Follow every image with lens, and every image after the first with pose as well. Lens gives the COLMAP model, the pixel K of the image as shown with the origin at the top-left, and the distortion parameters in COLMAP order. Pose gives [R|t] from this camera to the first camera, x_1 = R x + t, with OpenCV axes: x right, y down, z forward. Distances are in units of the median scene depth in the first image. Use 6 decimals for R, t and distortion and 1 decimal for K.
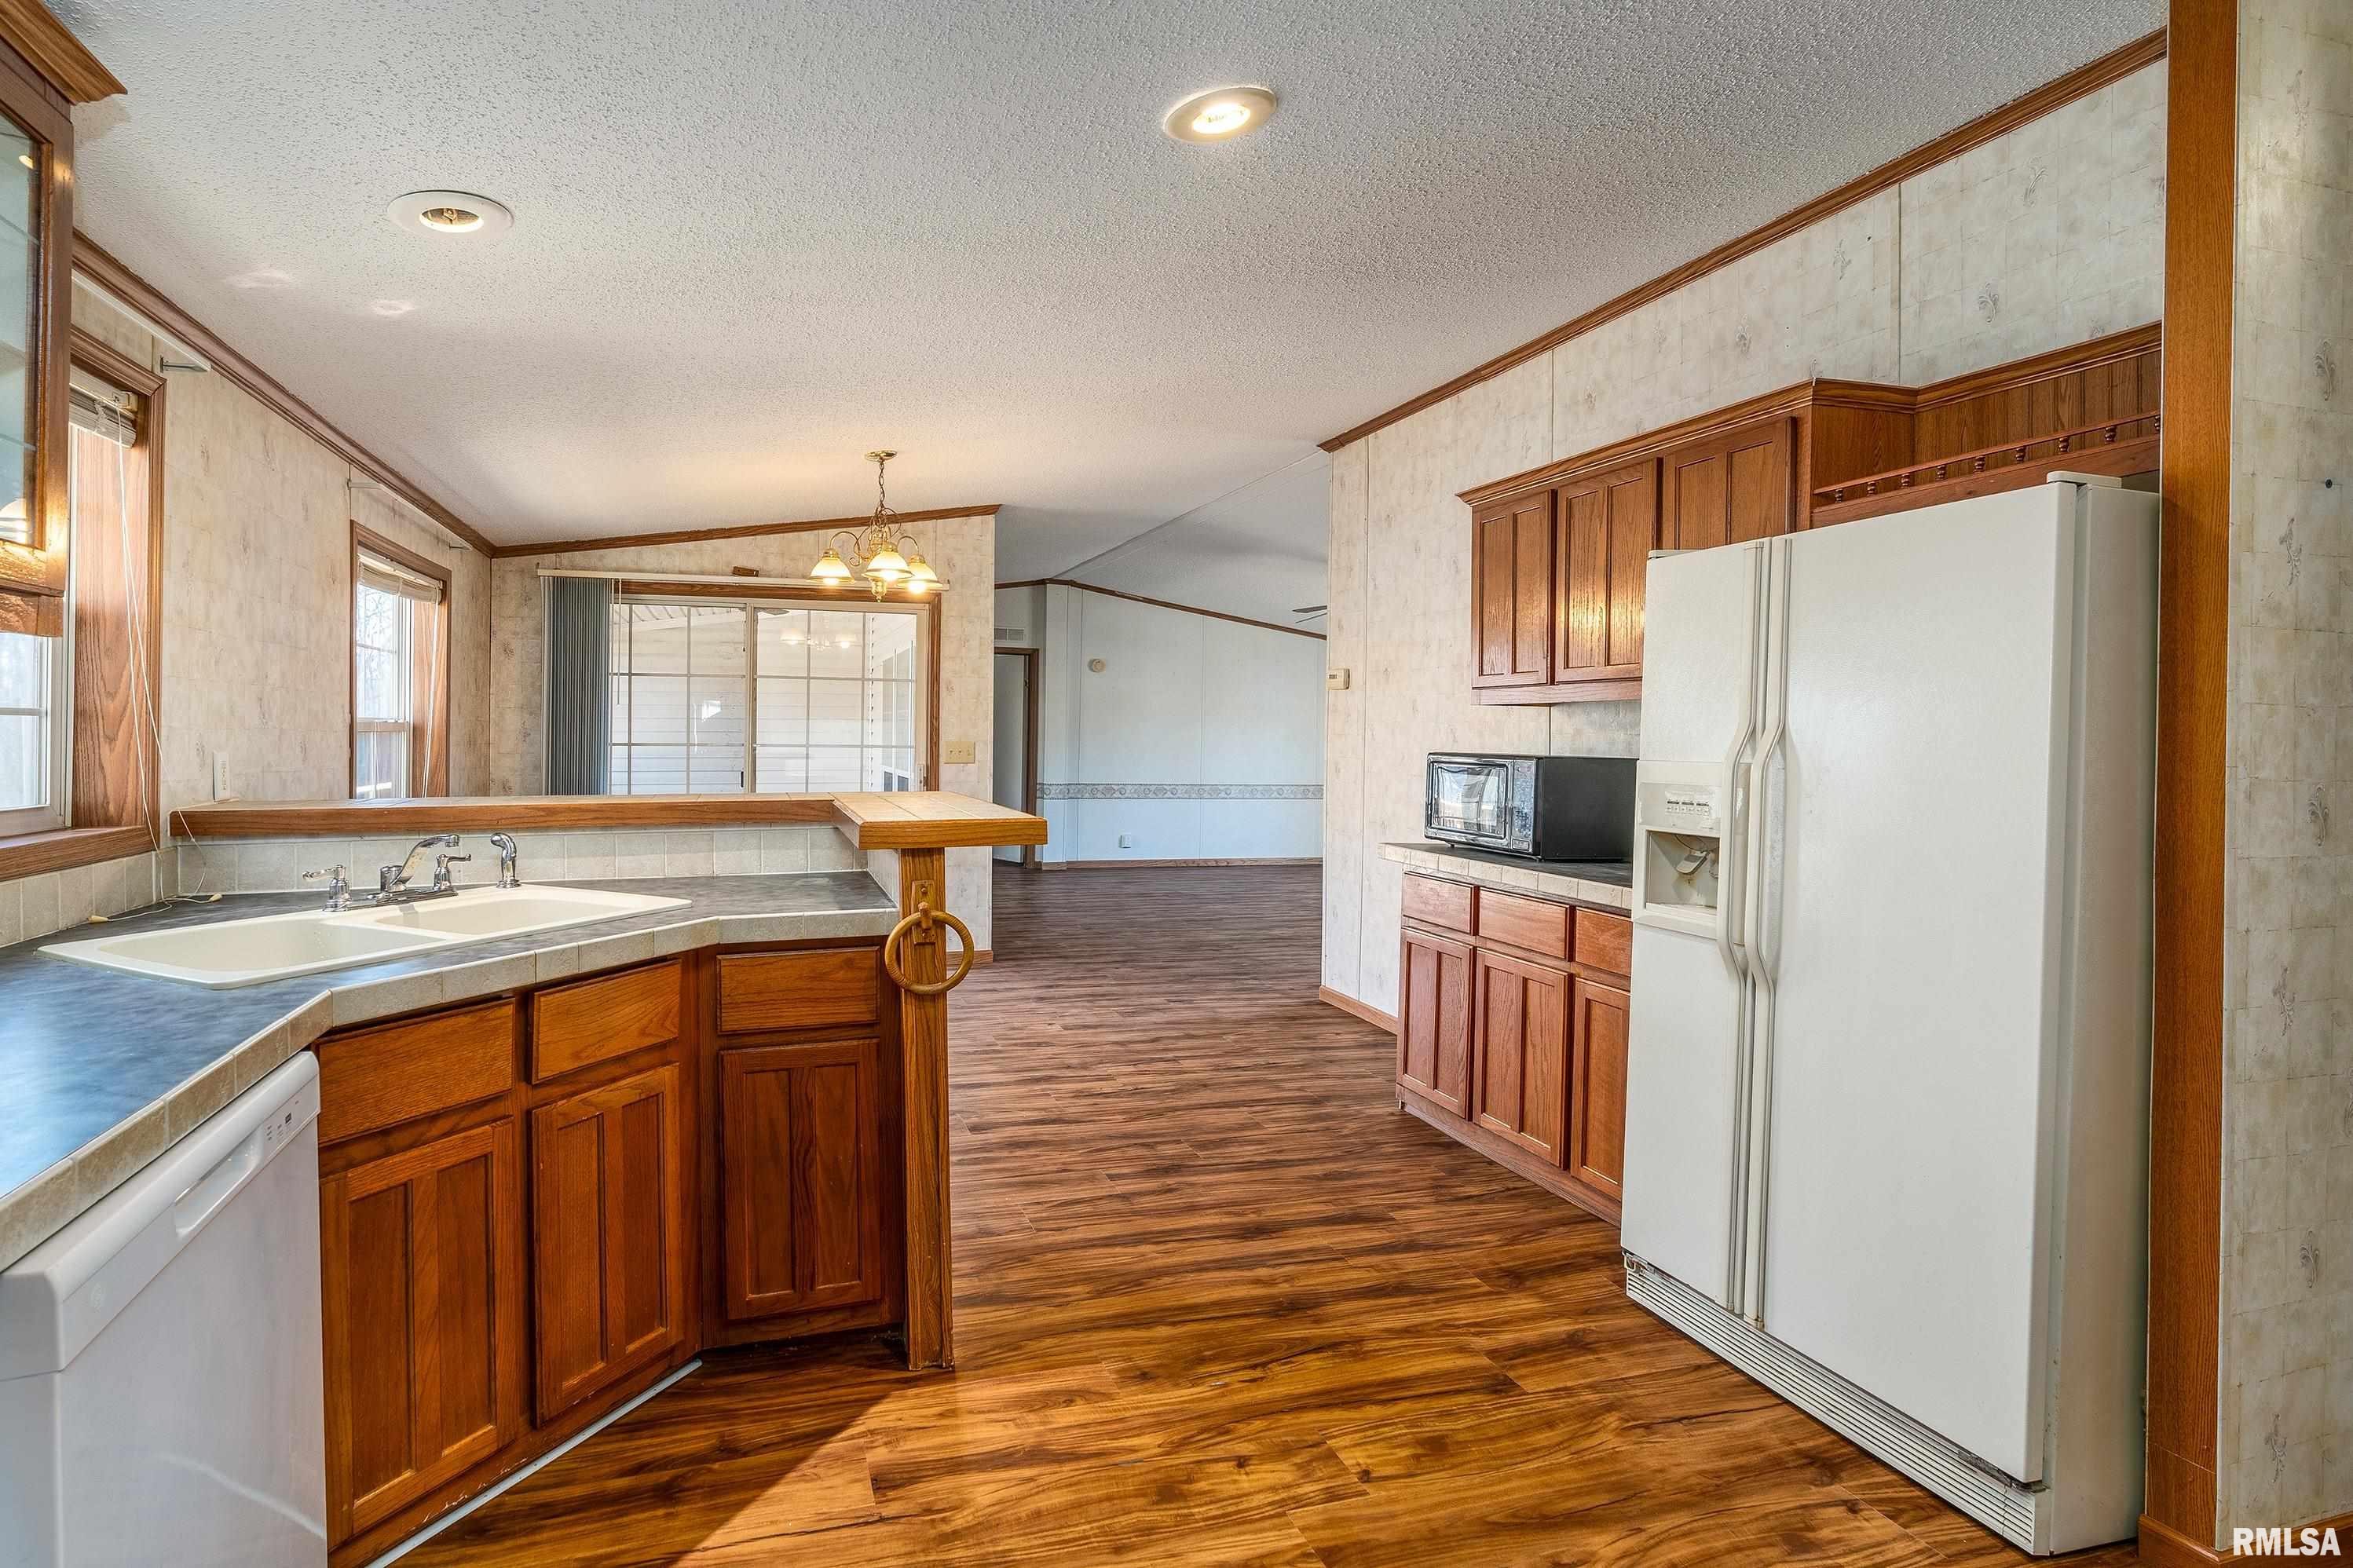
lens RADIAL K [[1138.1, 0, 1170.0], [0, 1138.1, 750.4], [0, 0, 1]] dist [-0.022192, 0.000774]
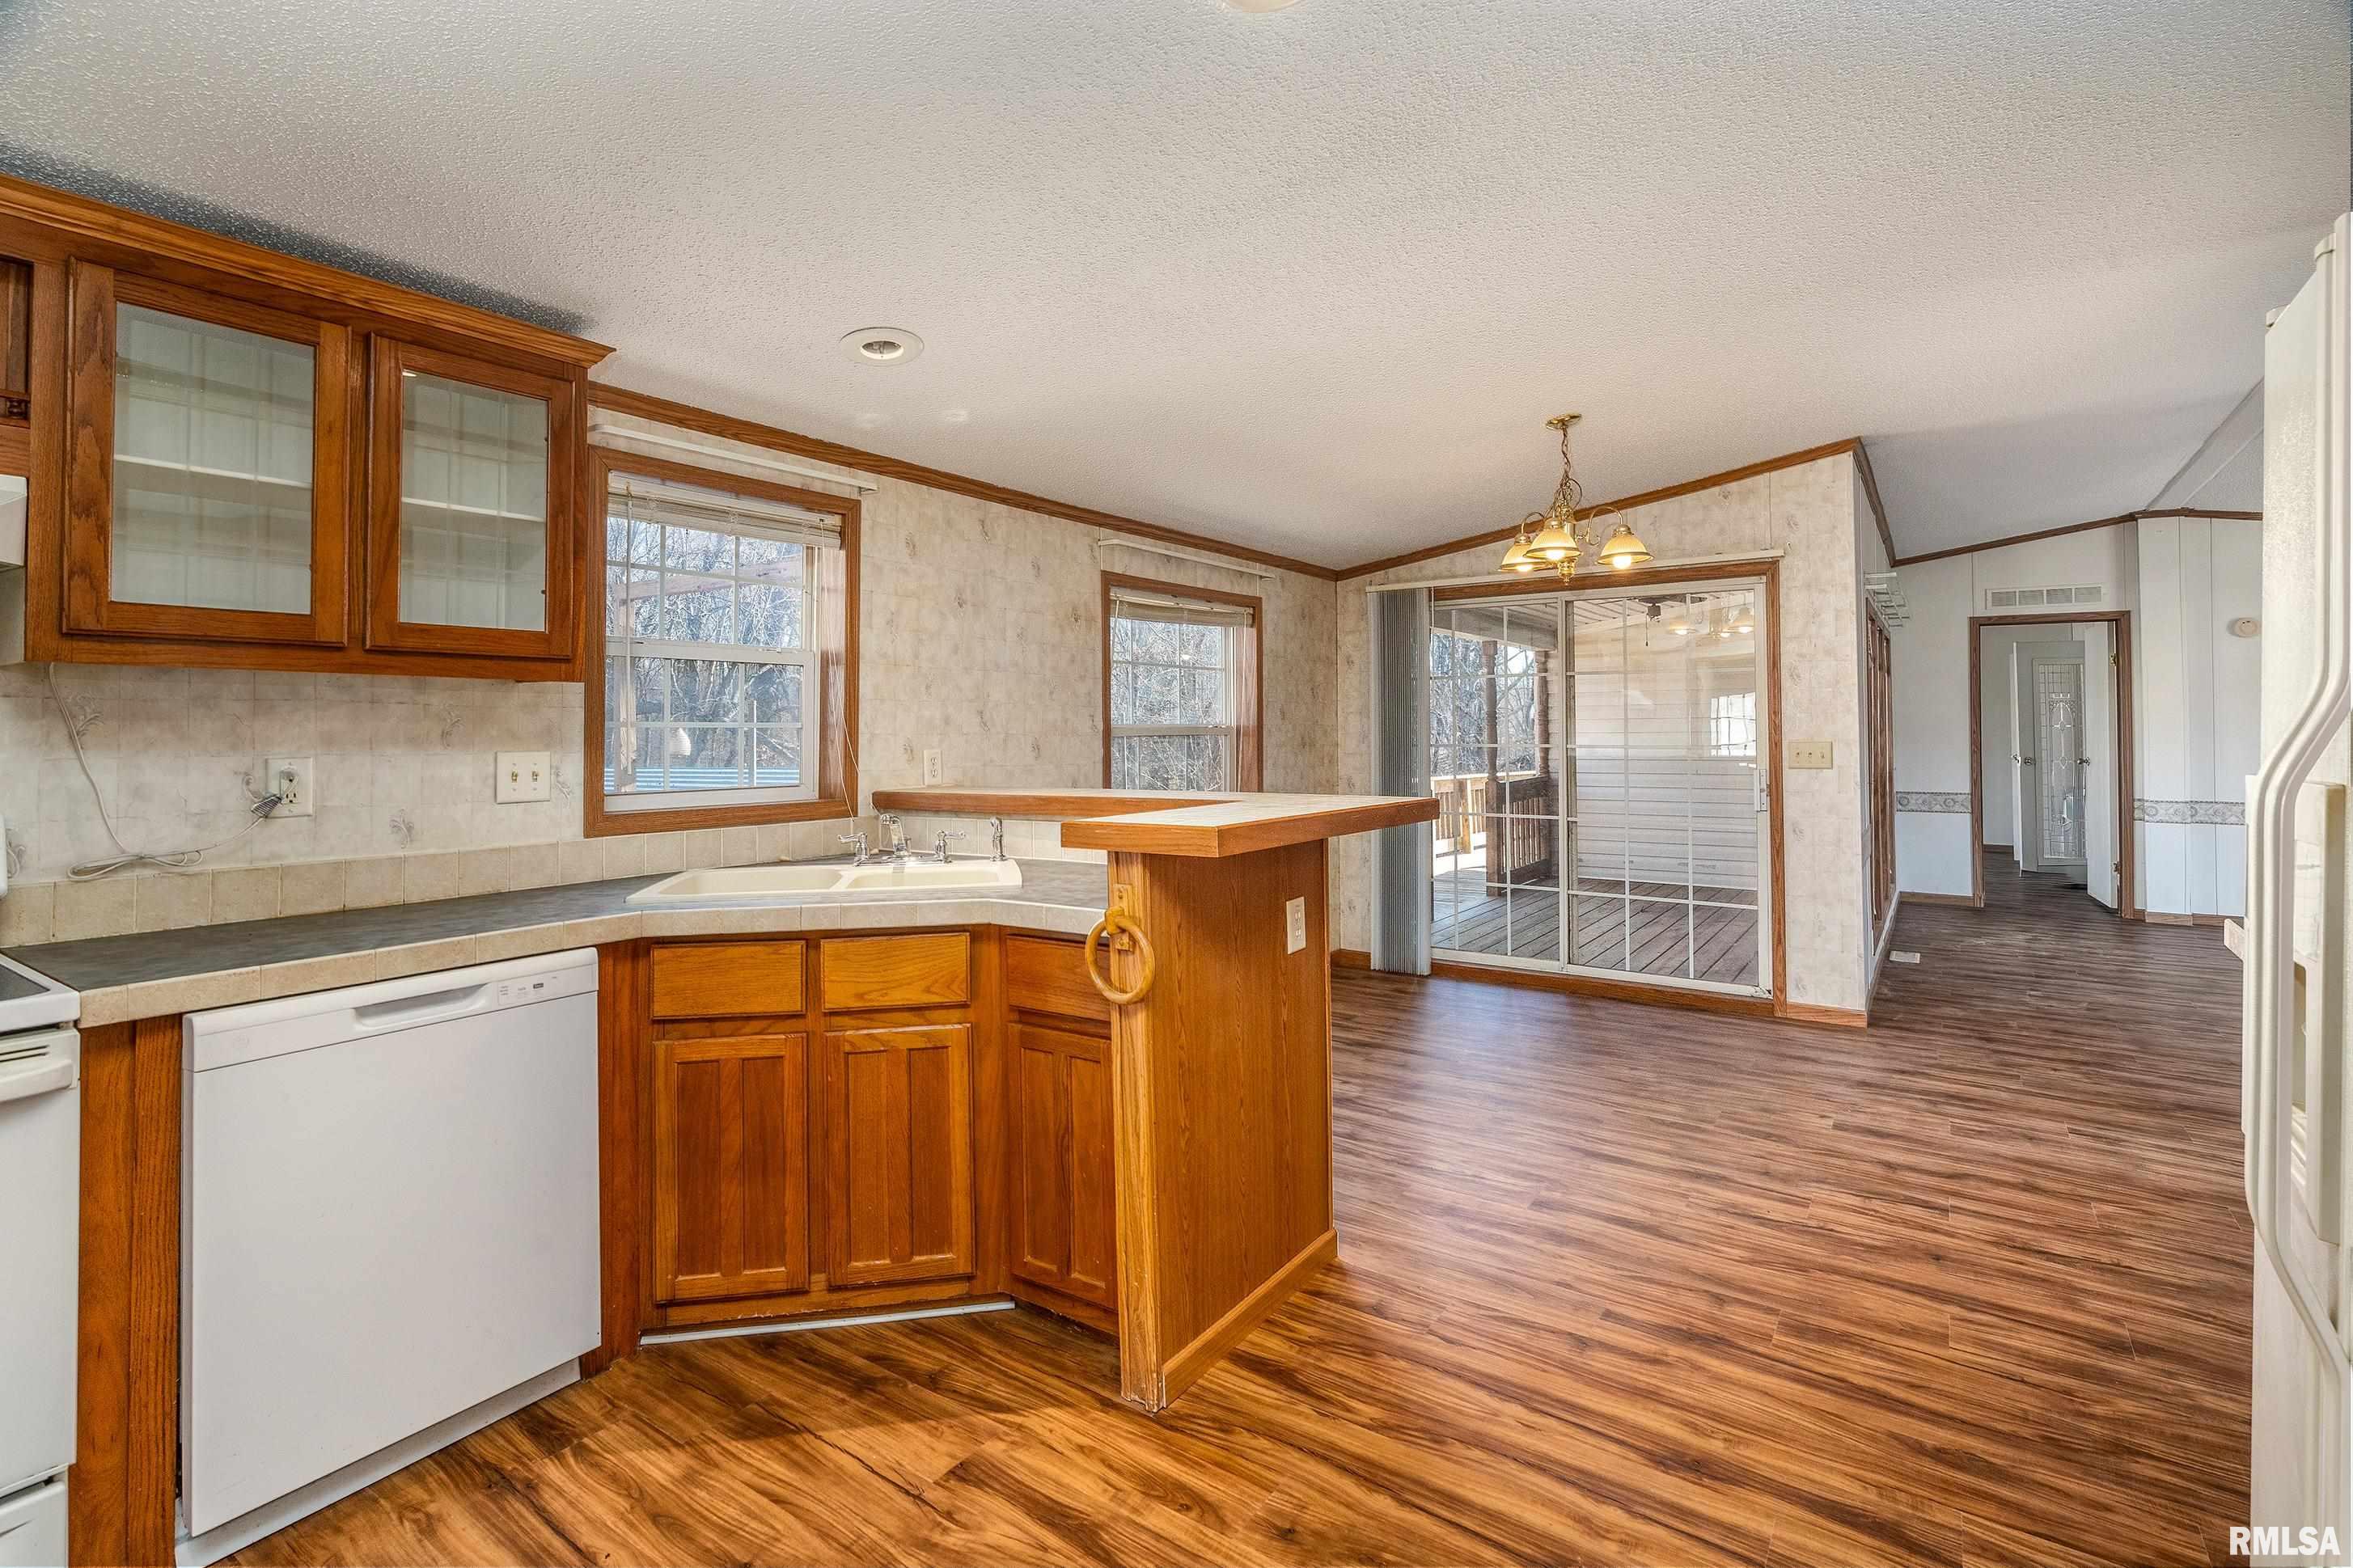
lens RADIAL K [[1172.6, 0, 1177.2], [0, 1172.6, 708.0], [0, 0, 1]] dist [-0.012268, 0.001690]
pose [[0.590102, -0.027959, -0.806845, 0.417020], [-0.002883, 0.999321, -0.036737, 0.000584], [0.807324, 0.024005, 0.589620, 0.297502]]
